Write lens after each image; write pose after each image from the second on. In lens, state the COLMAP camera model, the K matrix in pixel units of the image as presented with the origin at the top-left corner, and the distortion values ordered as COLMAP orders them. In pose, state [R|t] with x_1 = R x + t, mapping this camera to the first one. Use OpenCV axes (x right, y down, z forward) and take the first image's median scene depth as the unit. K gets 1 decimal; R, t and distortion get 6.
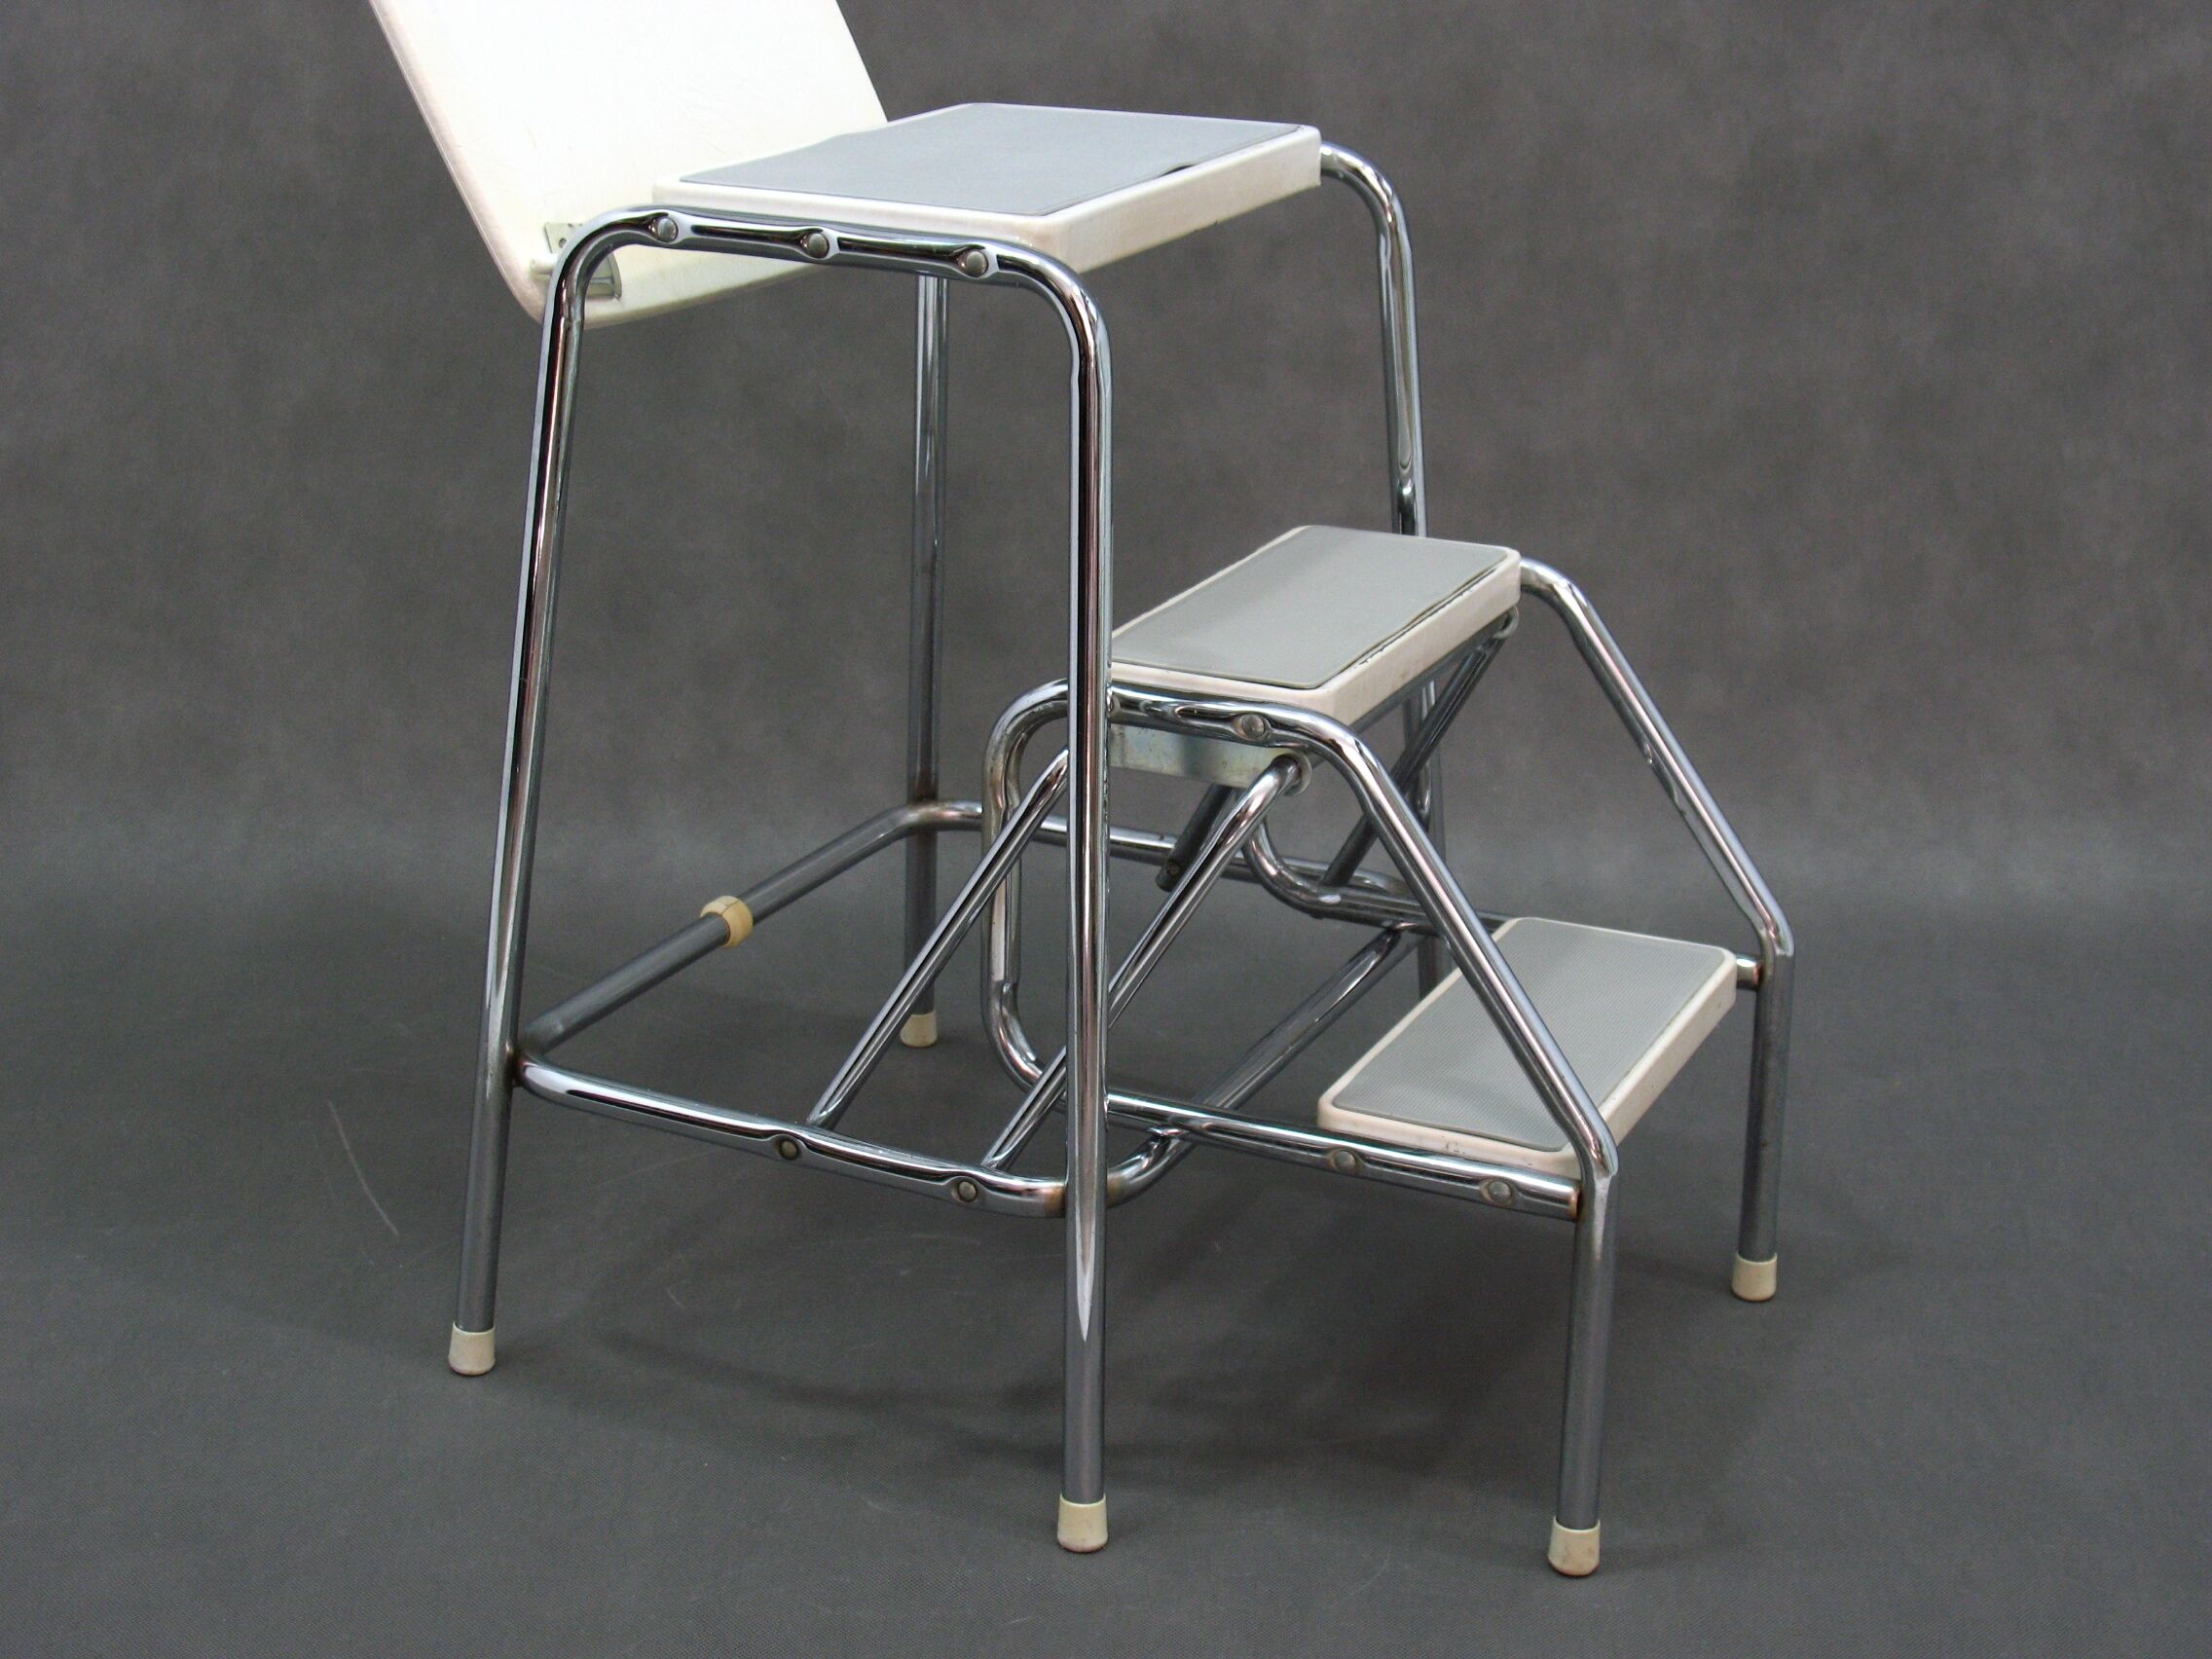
lens RADIAL K [[3392.0, 0, 1037.8], [0, 3392.0, 770.1], [0, 0, 1]] dist [-0.009525, 0.000000]
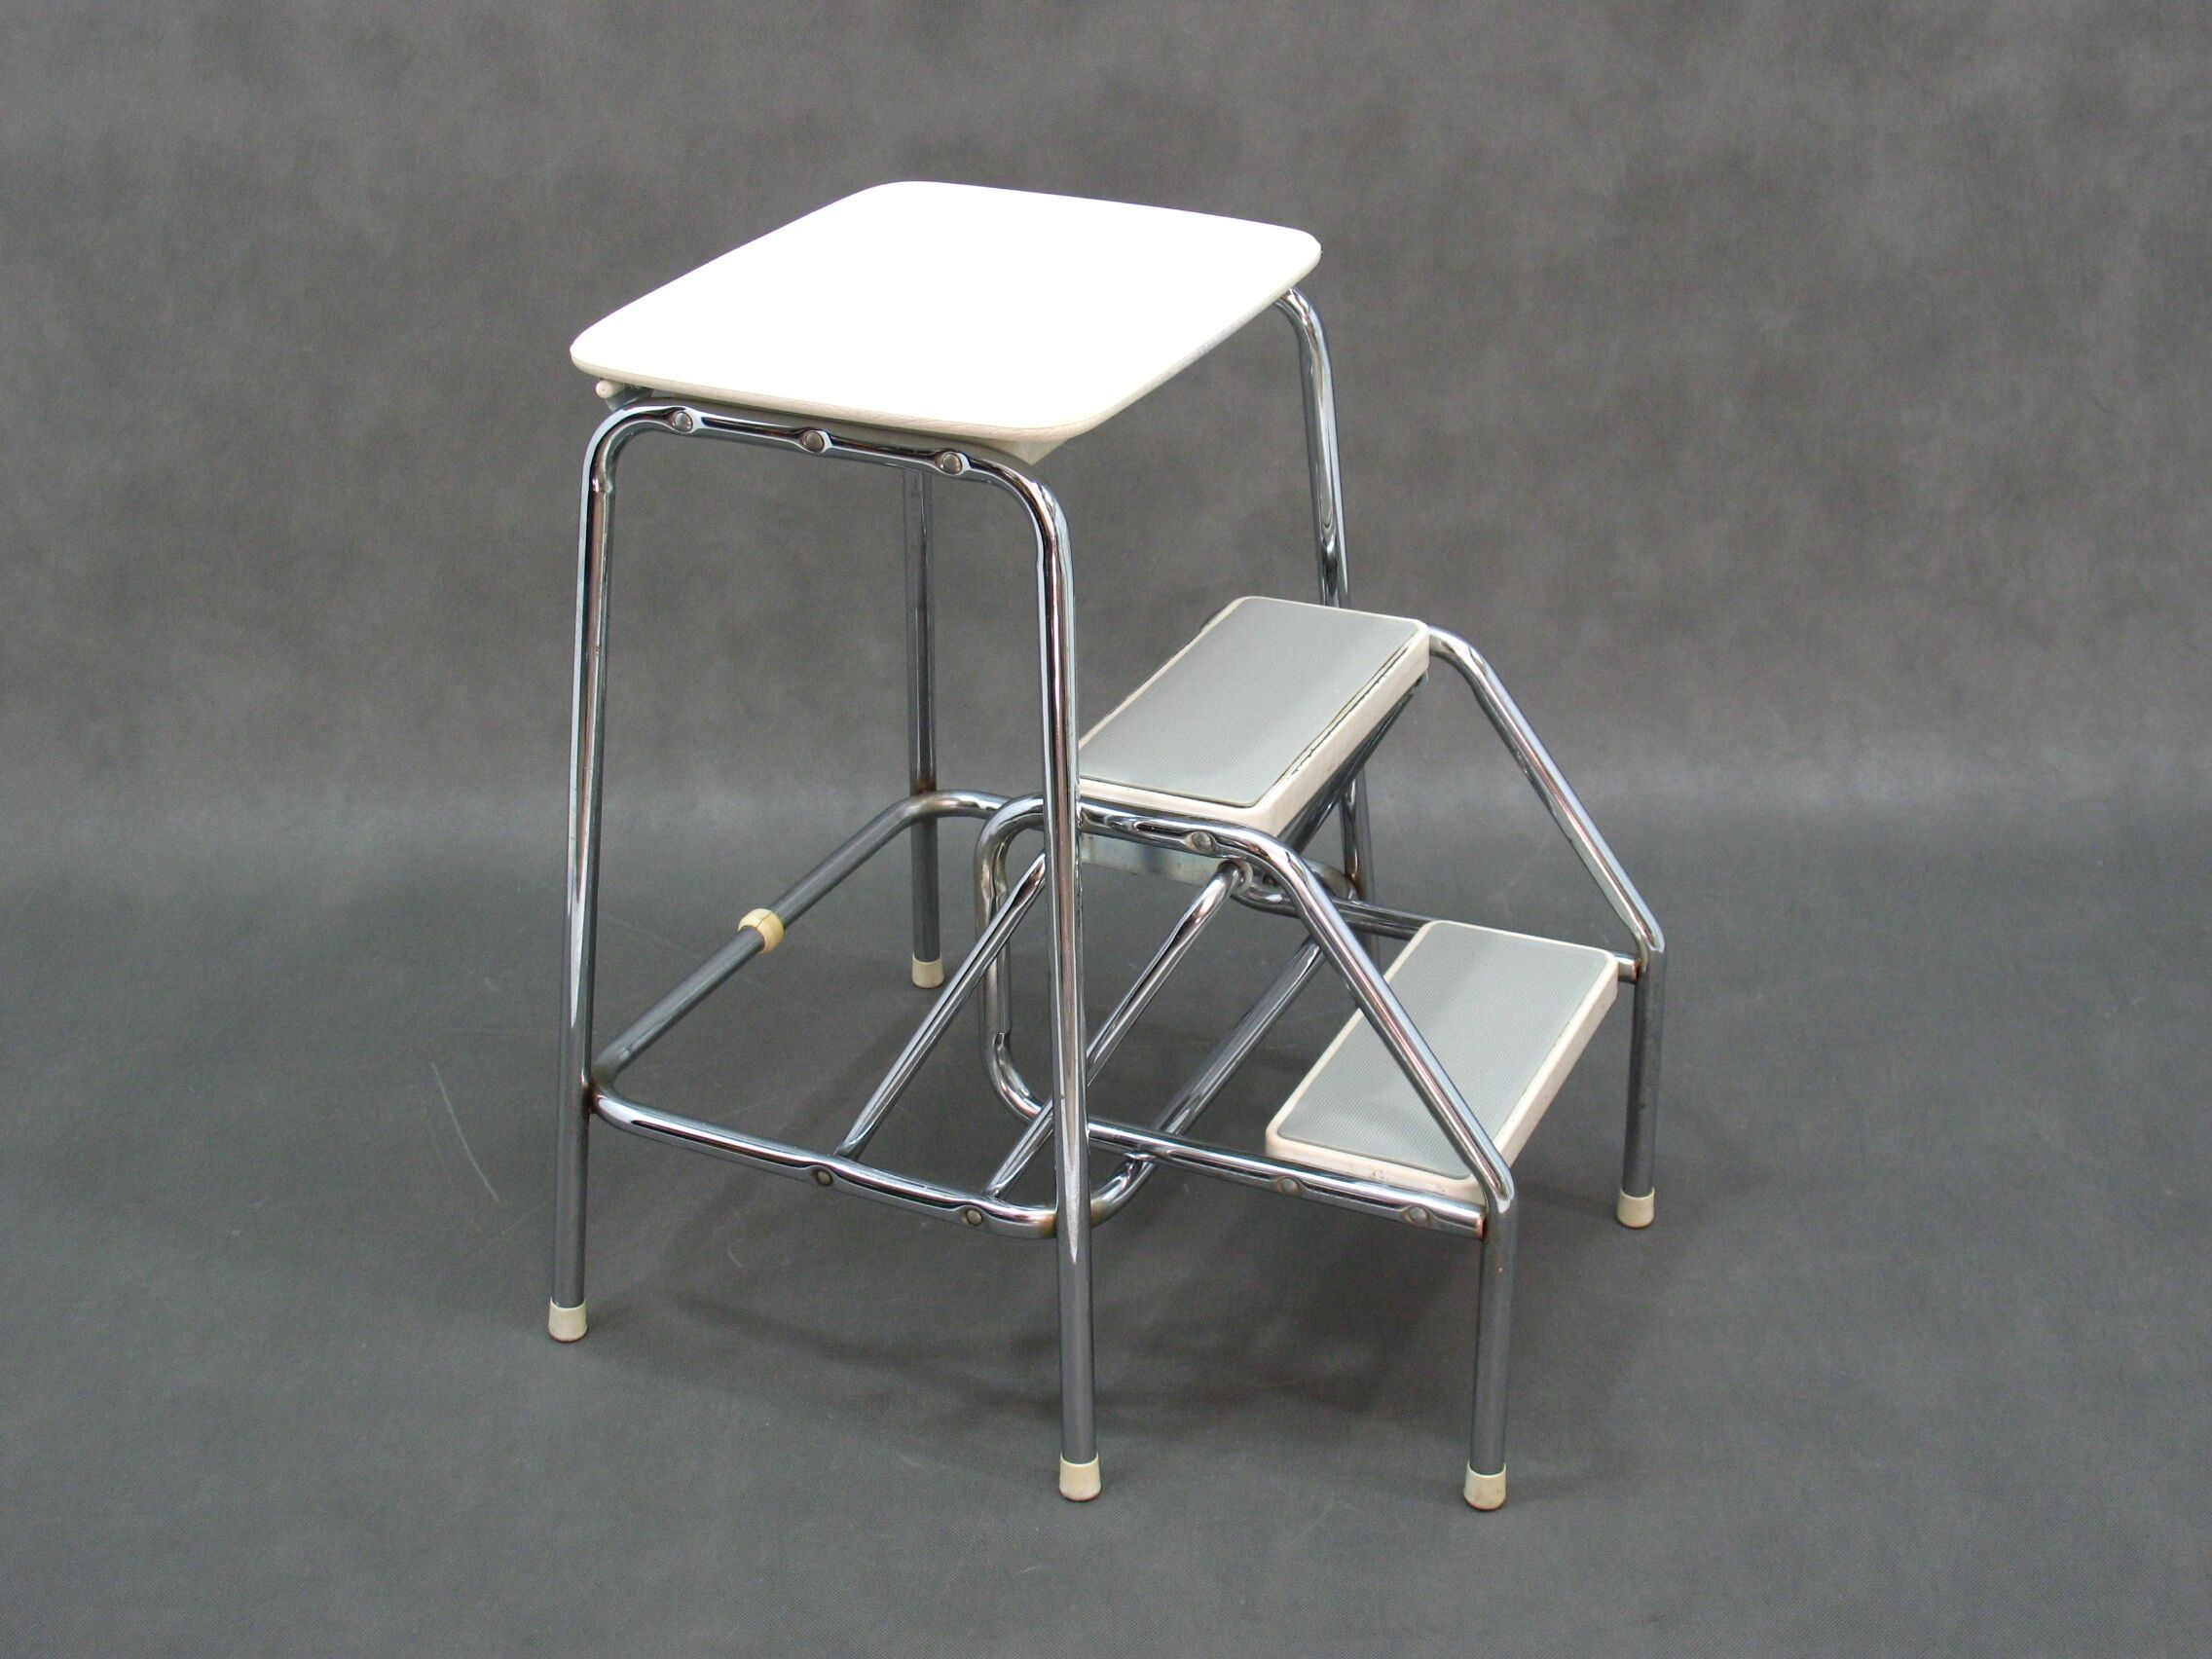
lens RADIAL K [[2986.4, 0, 1028.9], [0, 2986.4, 764.8], [0, 0, 1]] dist [-0.053330, 0.000000]
pose [[0.999373, -0.035255, -0.003296, 0.006477], [0.035390, 0.991448, 0.125610, -0.139979], [-0.001160, -0.125648, 0.992074, -0.019926]]
